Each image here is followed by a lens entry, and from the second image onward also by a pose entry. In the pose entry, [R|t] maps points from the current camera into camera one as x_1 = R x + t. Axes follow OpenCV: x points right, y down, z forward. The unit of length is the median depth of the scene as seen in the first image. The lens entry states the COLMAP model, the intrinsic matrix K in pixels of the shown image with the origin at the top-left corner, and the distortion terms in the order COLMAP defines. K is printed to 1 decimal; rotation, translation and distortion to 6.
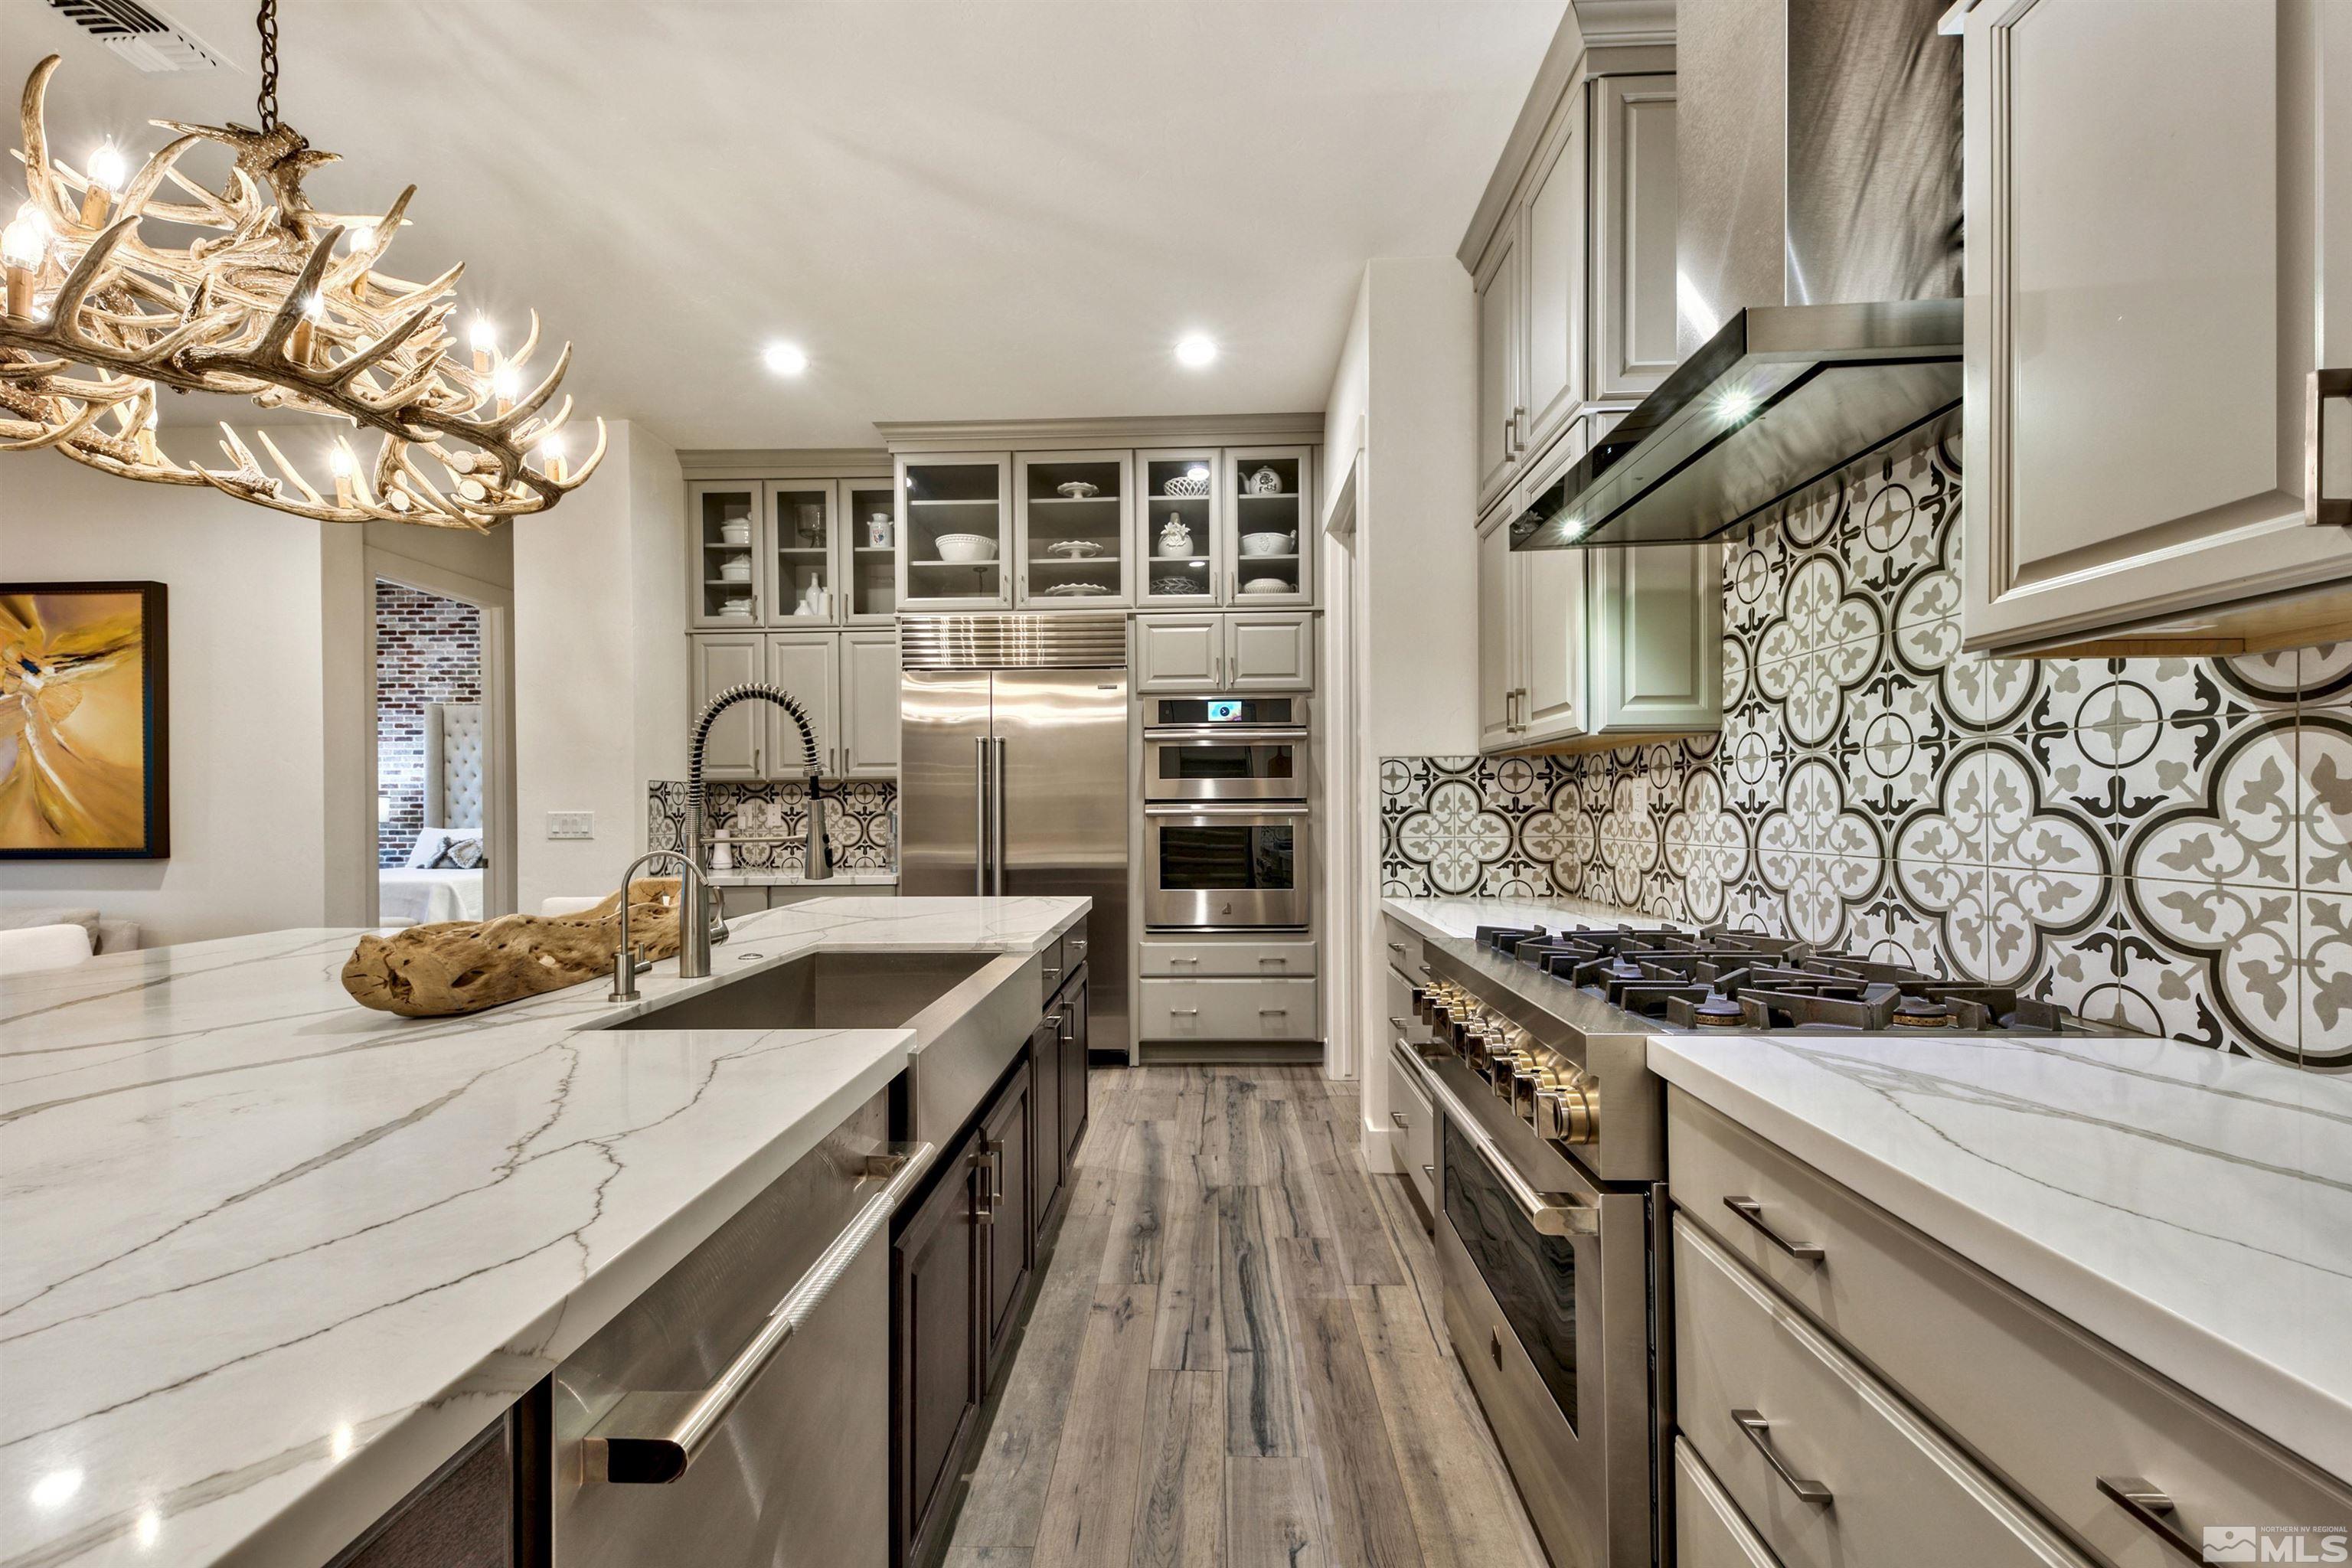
lens RADIAL K [[919.4, 0, 1189.2], [0, 919.4, 808.0], [0, 0, 1]] dist [0.011023, -0.000083]
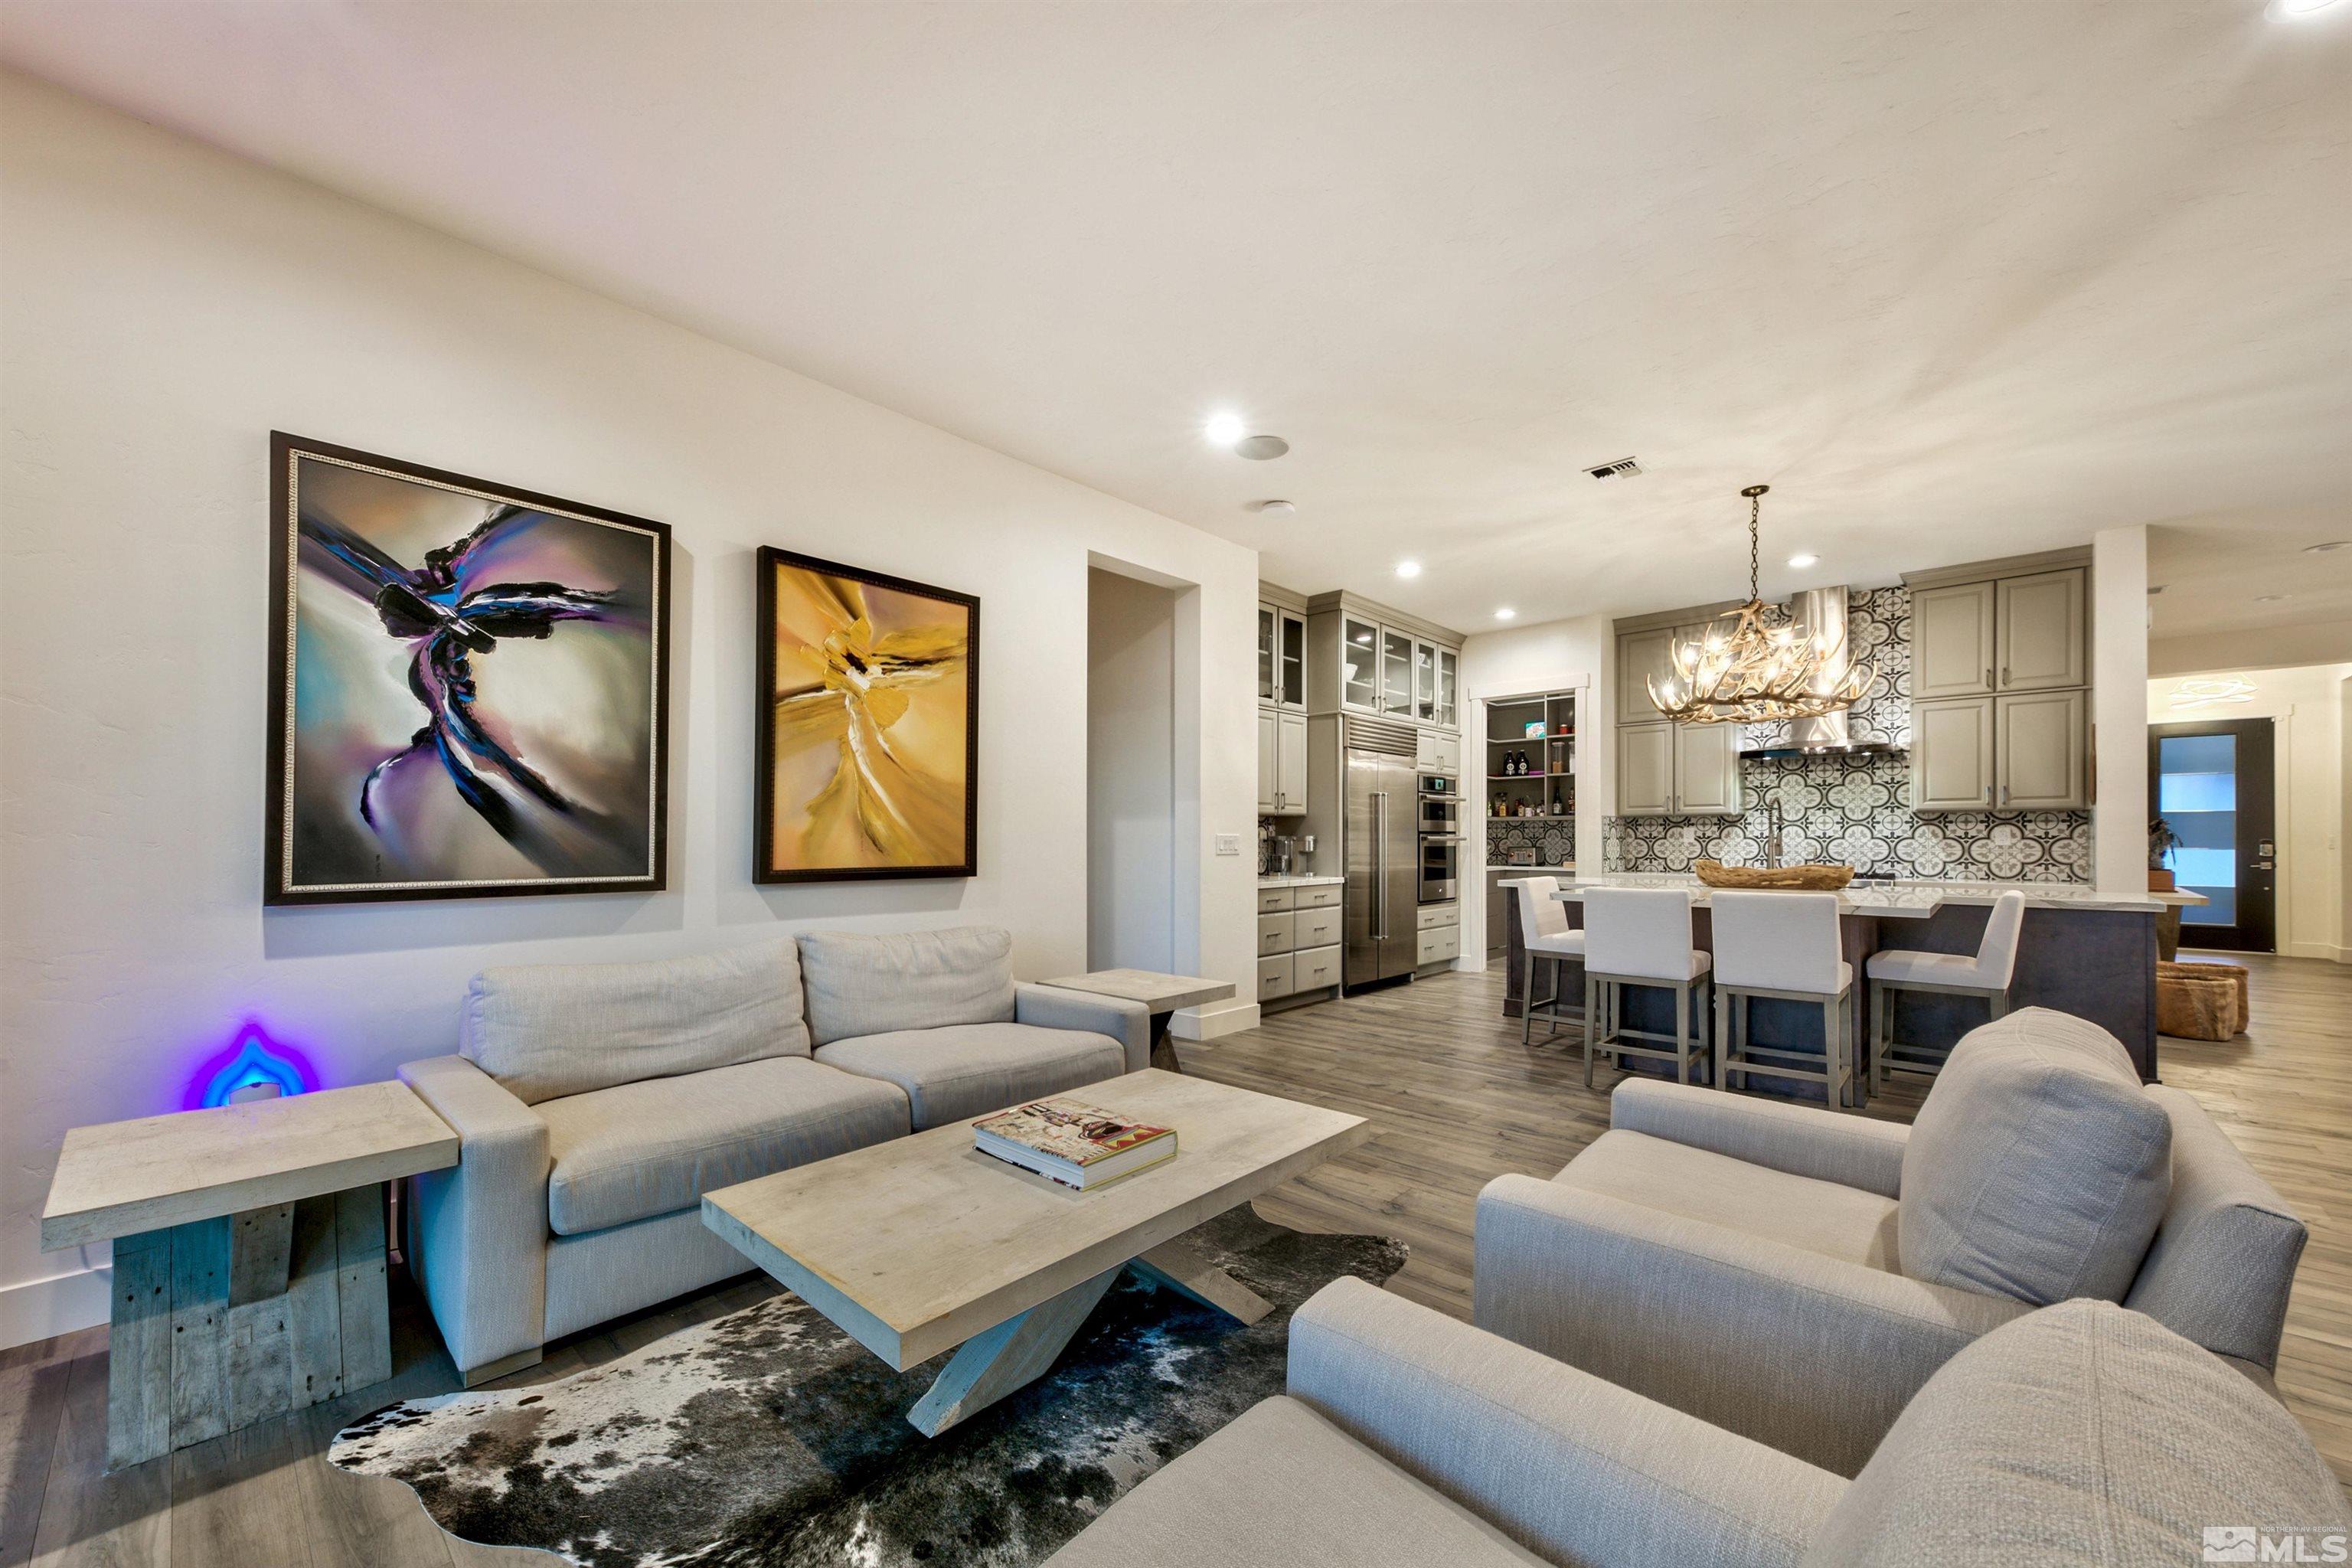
lens RADIAL K [[904.6, 0, 1170.9], [0, 904.6, 828.2], [0, 0, 1]] dist [0.001286, 0.000076]
pose [[0.650547, 0.017121, 0.759273, -1.710743], [-0.005952, 0.999830, -0.017446, 0.018752], [-0.759443, 0.006830, 0.650539, 0.218615]]
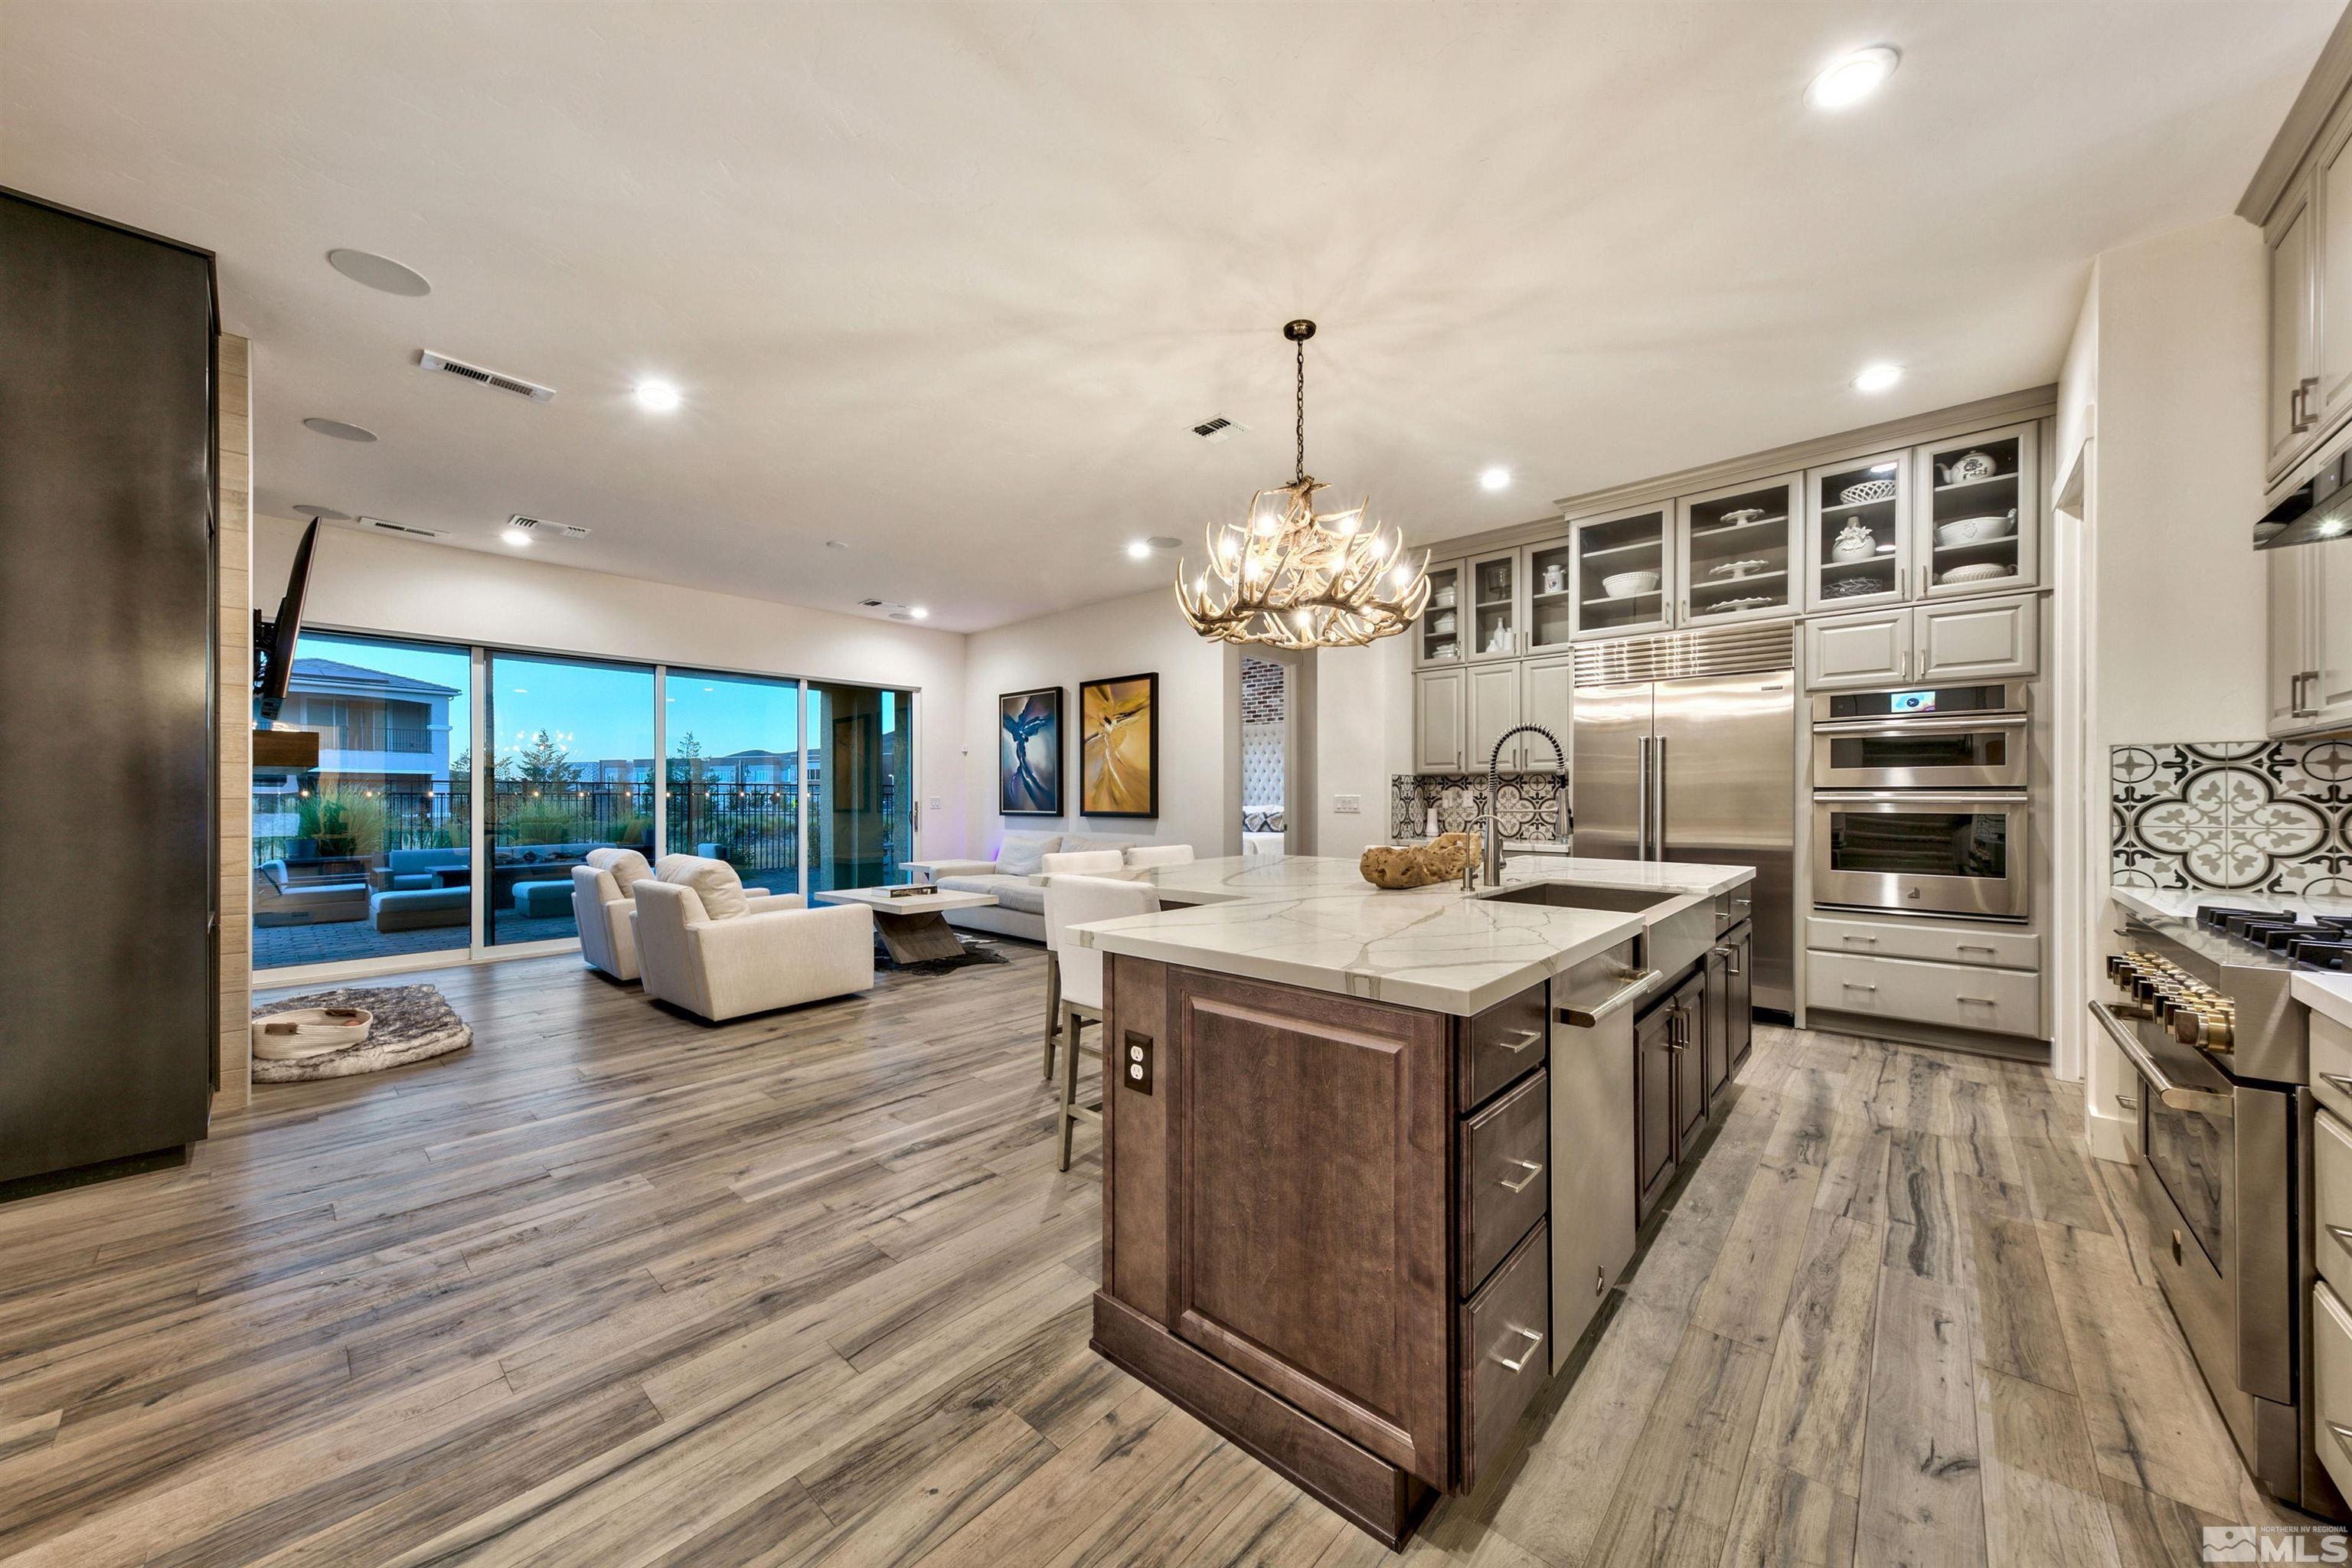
lens RADIAL K [[827.9, 0, 1177.2], [0, 827.9, 793.6], [0, 0, 1]] dist [0.030553, -0.009827]
pose [[0.763818, 0.005825, -0.645405, 0.019152], [-0.006279, 0.999979, 0.001594, 0.001372], [0.645401, 0.002835, 0.763839, -0.261173]]
